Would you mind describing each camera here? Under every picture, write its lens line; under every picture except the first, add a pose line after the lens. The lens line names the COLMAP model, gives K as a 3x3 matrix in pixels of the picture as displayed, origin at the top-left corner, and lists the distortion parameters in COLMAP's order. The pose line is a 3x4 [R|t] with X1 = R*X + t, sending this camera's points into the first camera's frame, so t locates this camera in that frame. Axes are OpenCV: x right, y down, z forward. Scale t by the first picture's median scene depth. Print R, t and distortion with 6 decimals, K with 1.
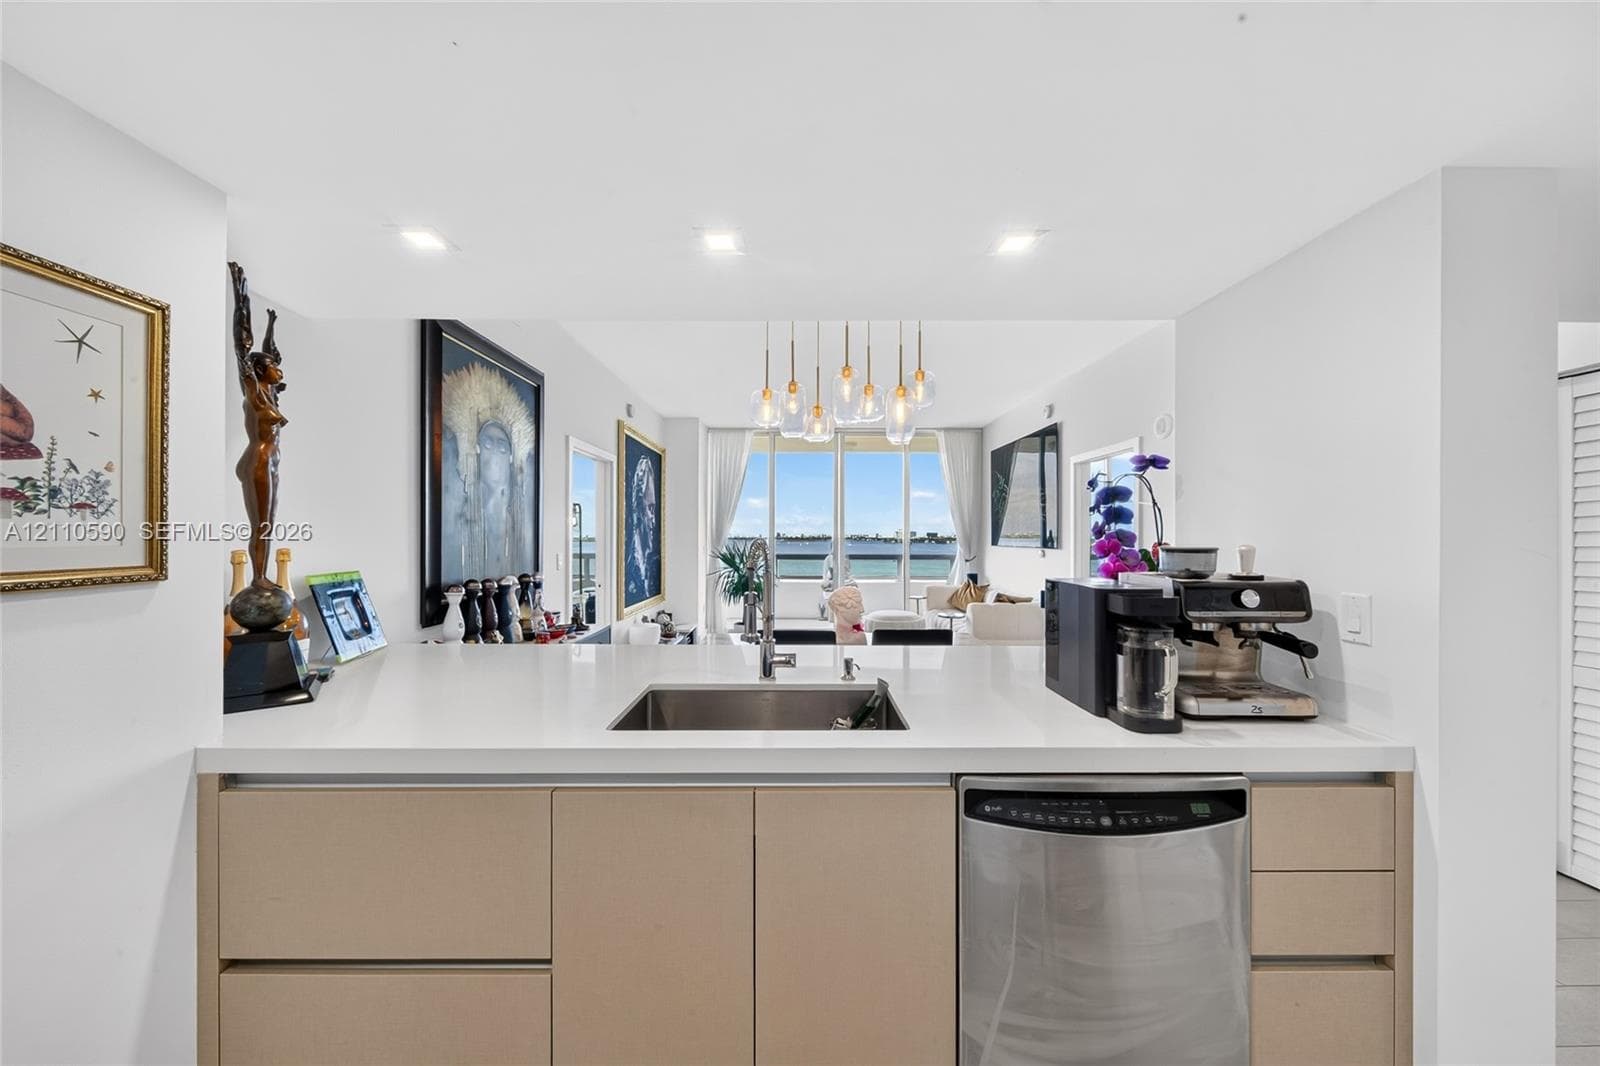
lens RADIAL K [[556.1, 0, 809.1], [0, 556.1, 546.8], [0, 0, 1]] dist [-0.000194, -0.000896]
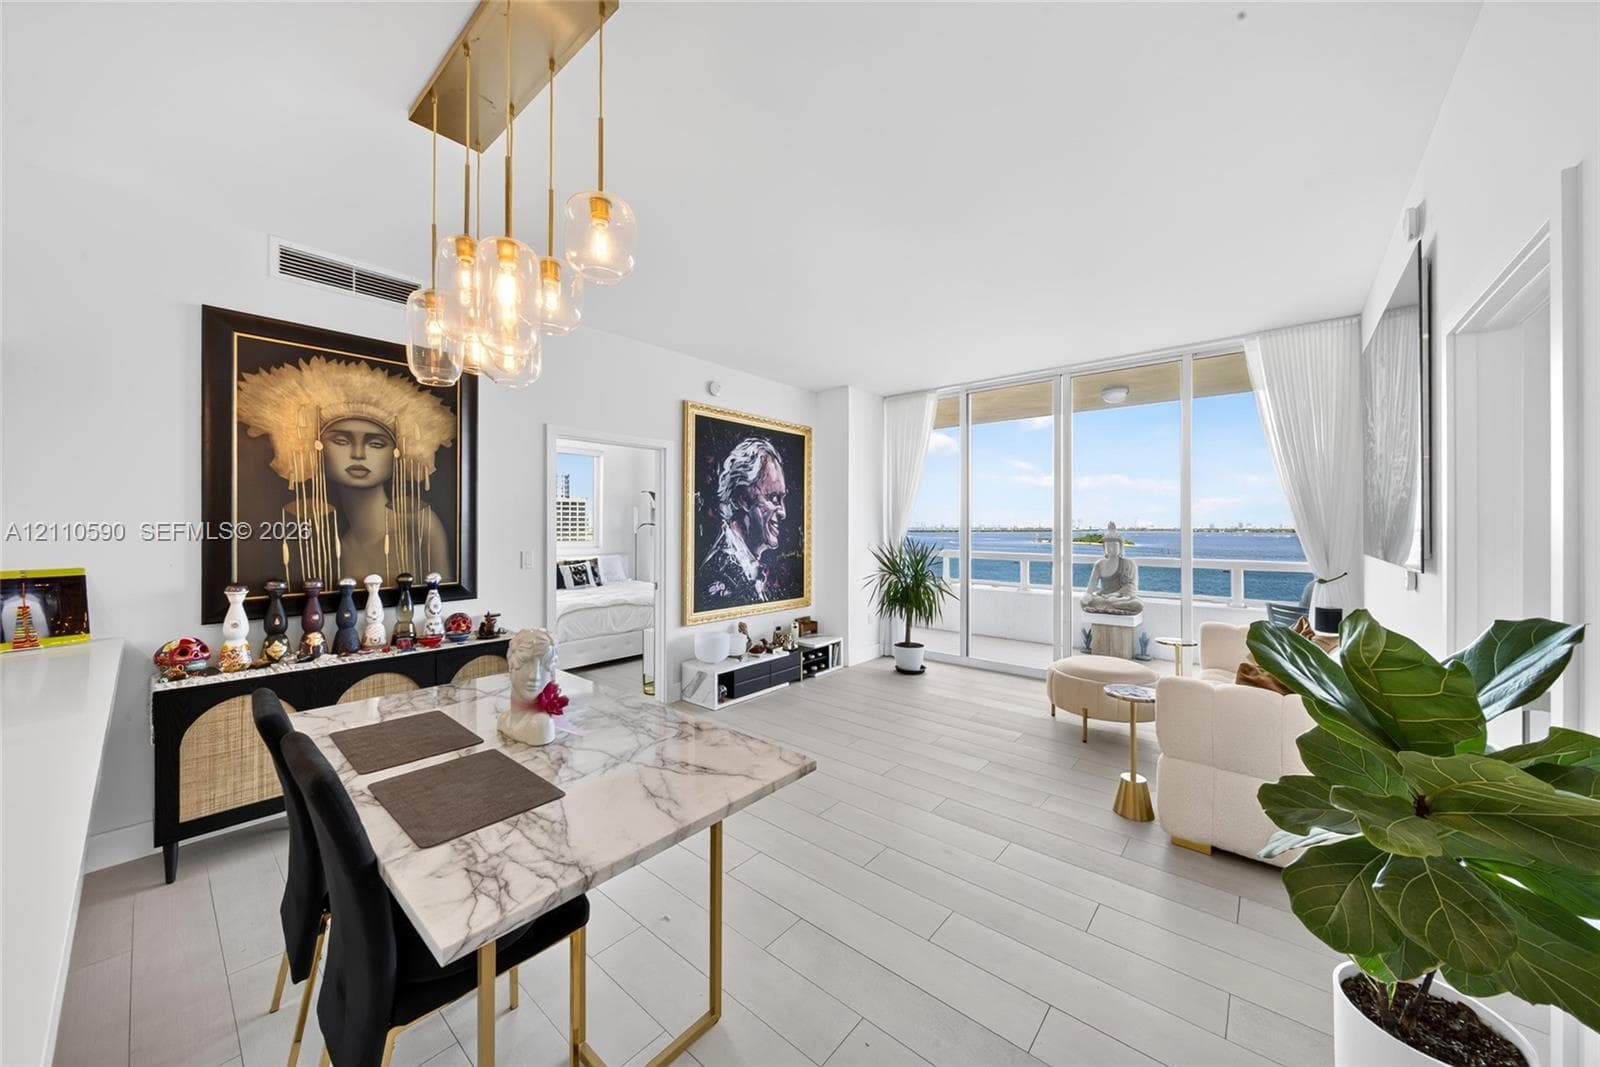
lens RADIAL K [[556.1, 0, 806.7], [0, 556.1, 524.2], [0, 0, 1]] dist [-0.000194, -0.000896]
pose [[0.749805, -0.005029, -0.661639, 0.378891], [-0.008694, 0.999810, -0.017452, -0.015660], [0.661601, 0.018837, 0.749619, 0.429452]]
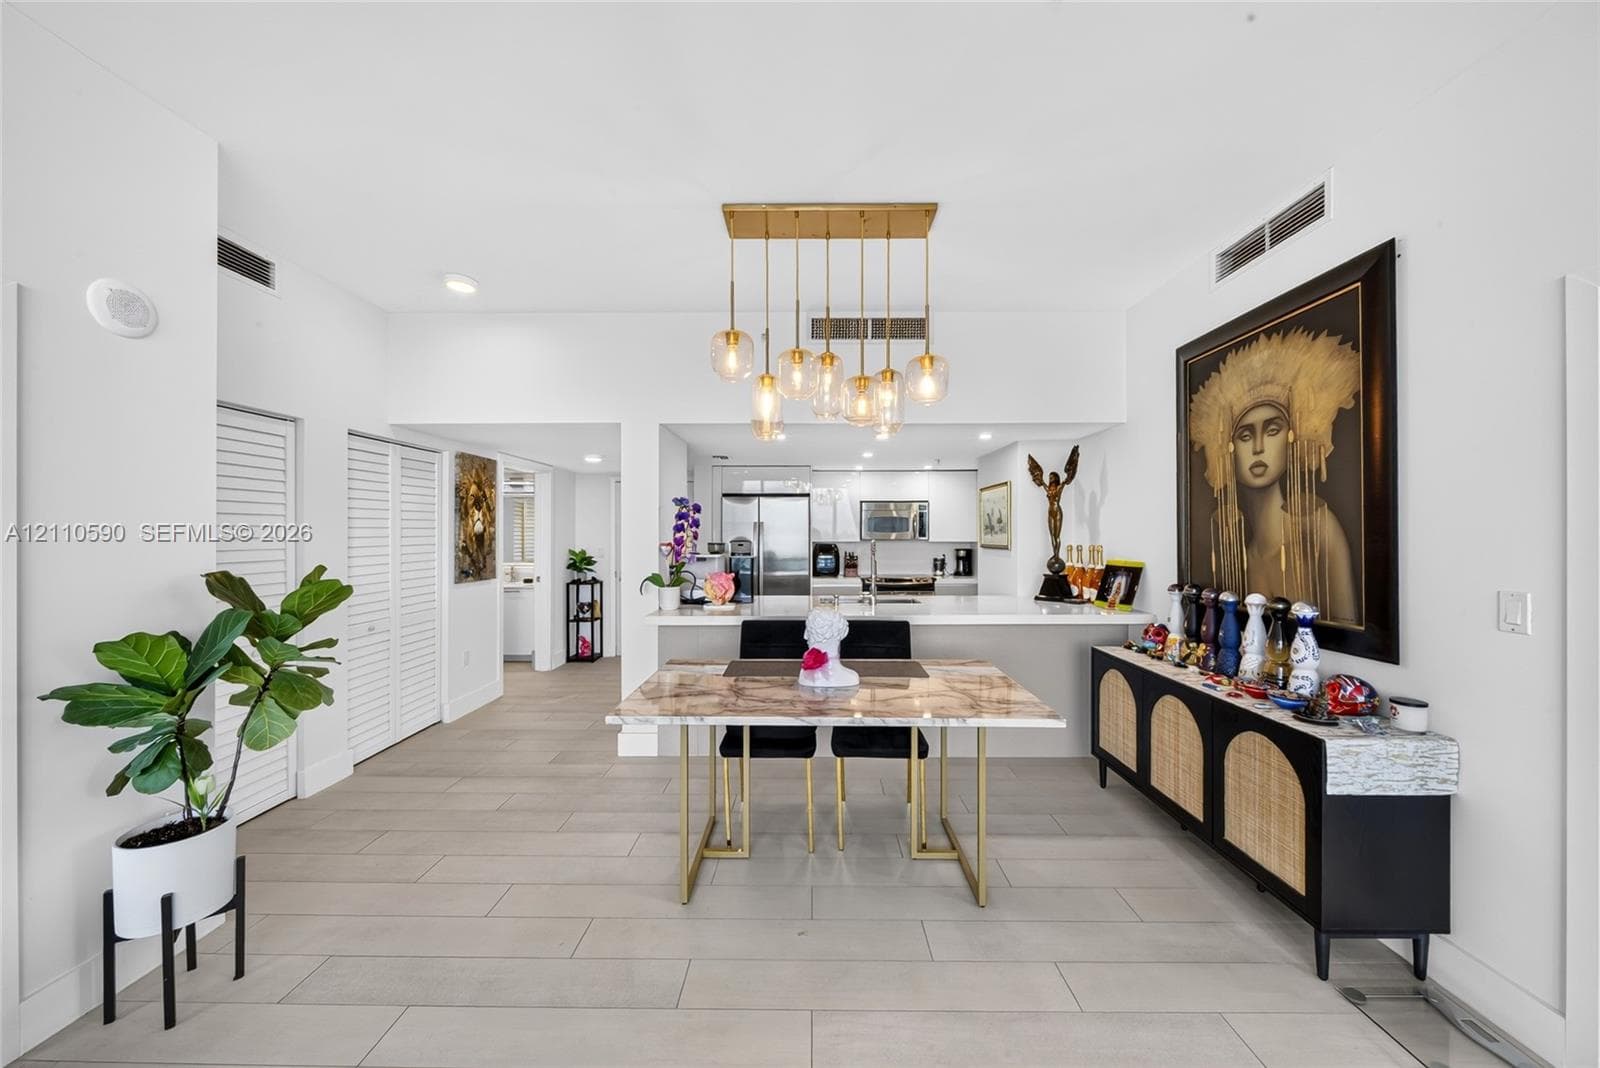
lens RADIAL K [[556.1, 0, 808.6], [0, 556.1, 529.8], [0, 0, 1]] dist [-0.000194, -0.000896]
pose [[-0.999662, -0.002779, 0.025848, 0.045332], [-0.002484, 0.999931, 0.011450, -0.027317], [-0.025878, 0.011382, -0.999600, 1.008823]]
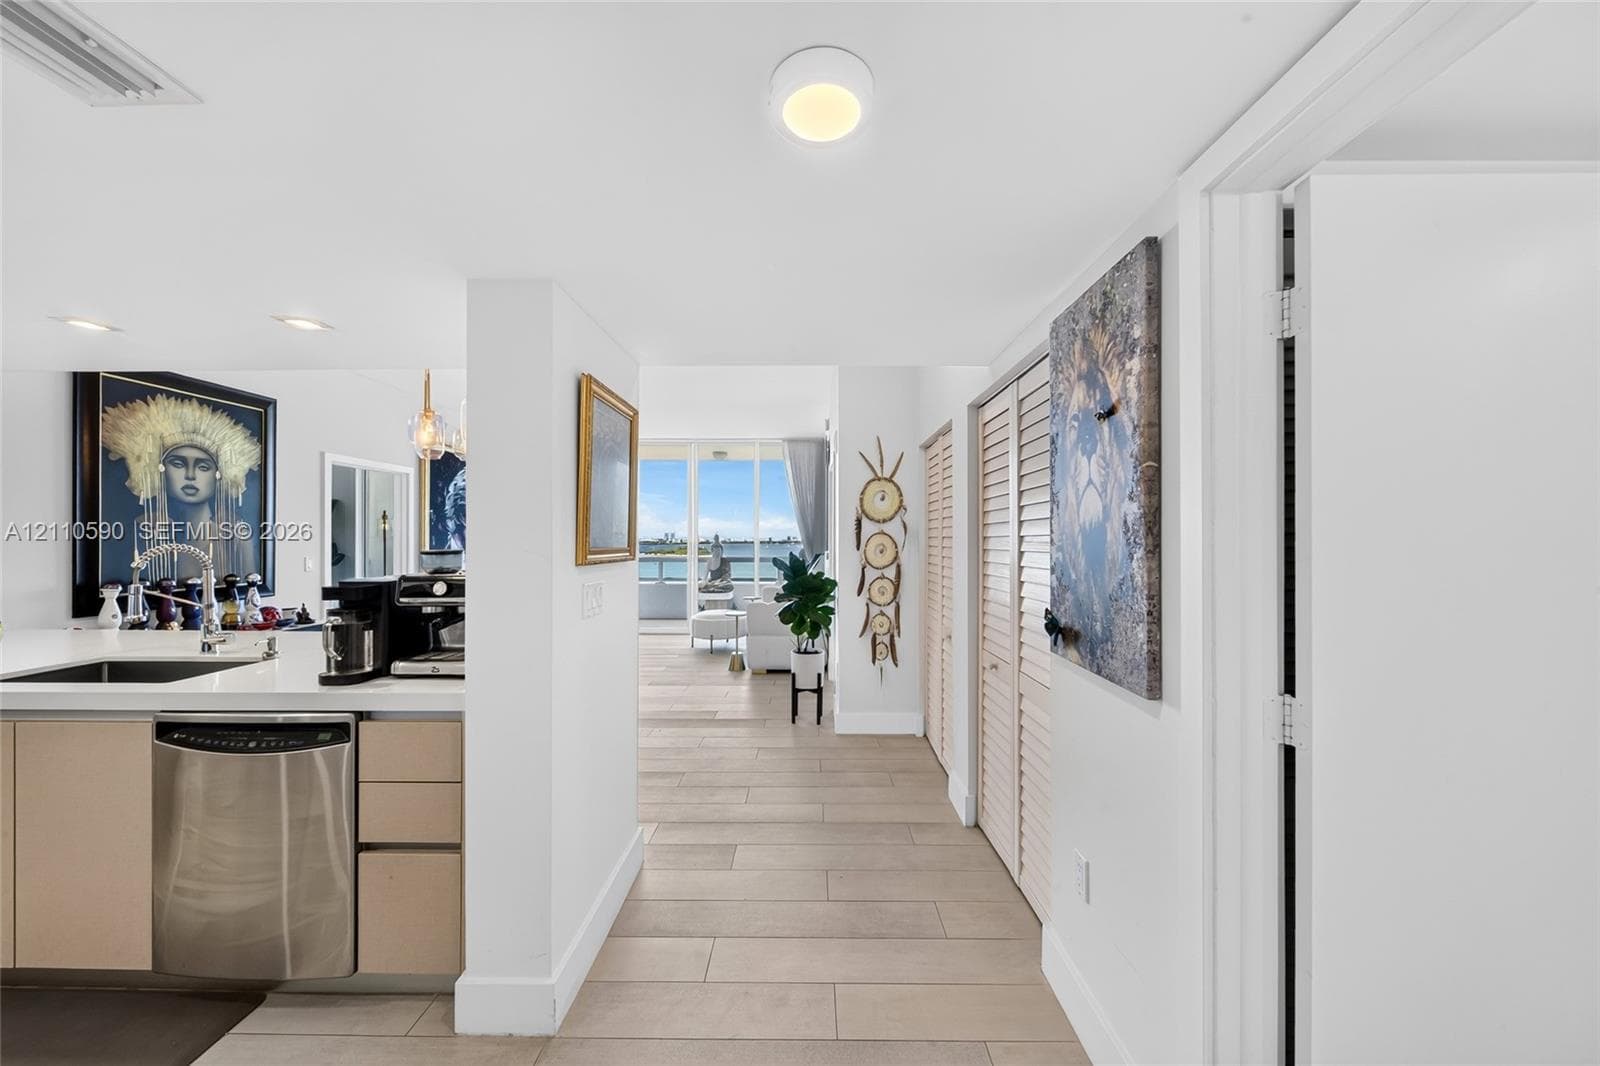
lens RADIAL K [[556.1, 0, 806.5], [0, 556.1, 535.5], [0, 0, 1]] dist [-0.000194, -0.000896]
pose [[0.999615, -0.005283, -0.027225, 0.433353], [0.004645, 0.999715, -0.023430, -0.000776], [0.027341, 0.023295, 0.999355, -0.086649]]
